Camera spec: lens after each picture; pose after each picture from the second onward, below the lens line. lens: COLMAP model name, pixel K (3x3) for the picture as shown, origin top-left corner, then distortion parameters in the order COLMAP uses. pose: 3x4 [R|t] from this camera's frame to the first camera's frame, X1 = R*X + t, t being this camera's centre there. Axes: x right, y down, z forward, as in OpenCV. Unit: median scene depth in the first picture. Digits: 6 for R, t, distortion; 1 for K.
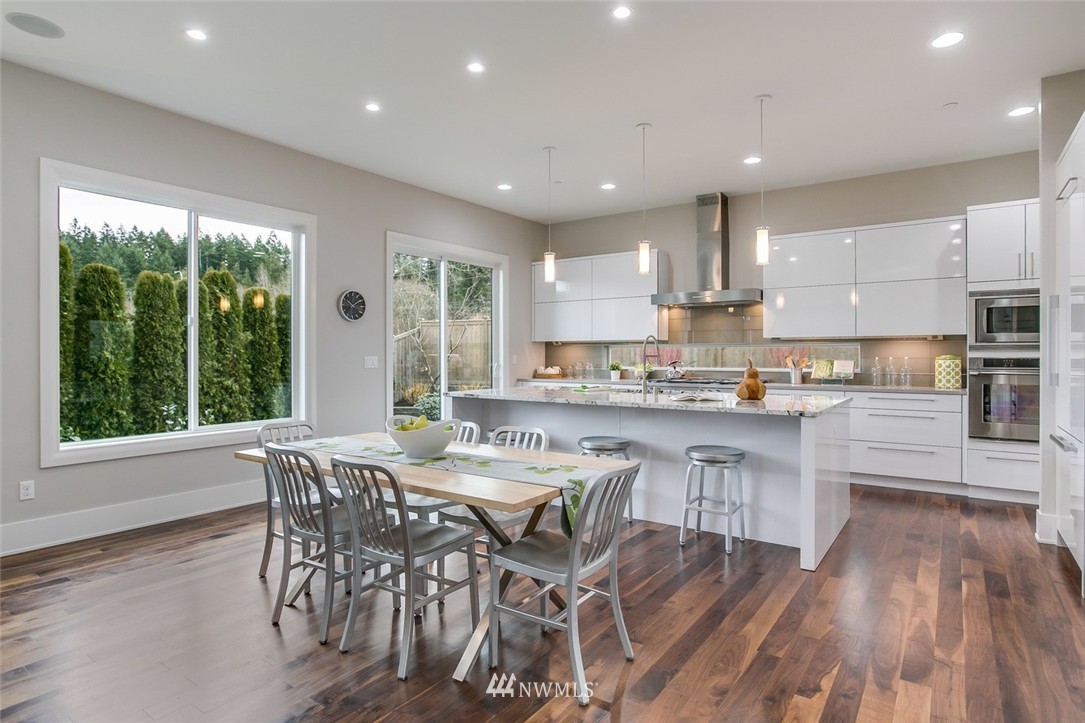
lens RADIAL K [[593.9, 0, 542.0], [0, 593.9, 357.0], [0, 0, 1]] dist [-0.003430, -0.000333]
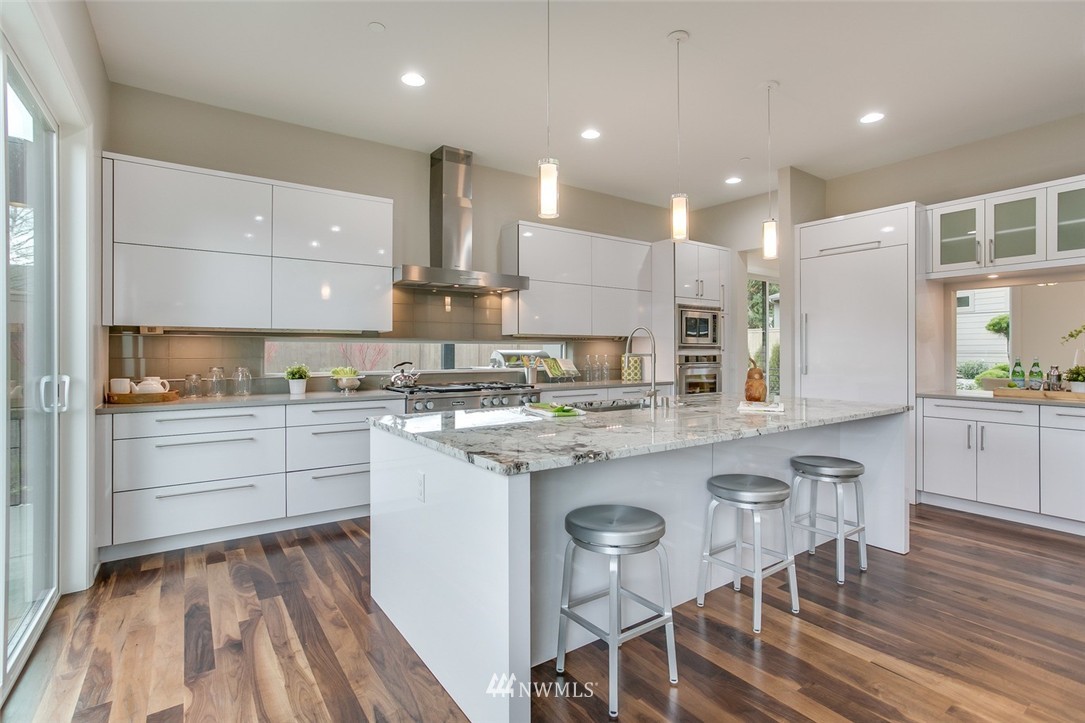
lens RADIAL K [[519.5, 0, 542.1], [0, 519.5, 355.9], [0, 0, 1]] dist [-0.017907, 0.006341]
pose [[0.348062, -0.001910, 0.937470, -0.363763], [0.007239, 0.999974, -0.000651, 0.001067], [-0.937444, 0.007012, 0.348067, 0.729553]]
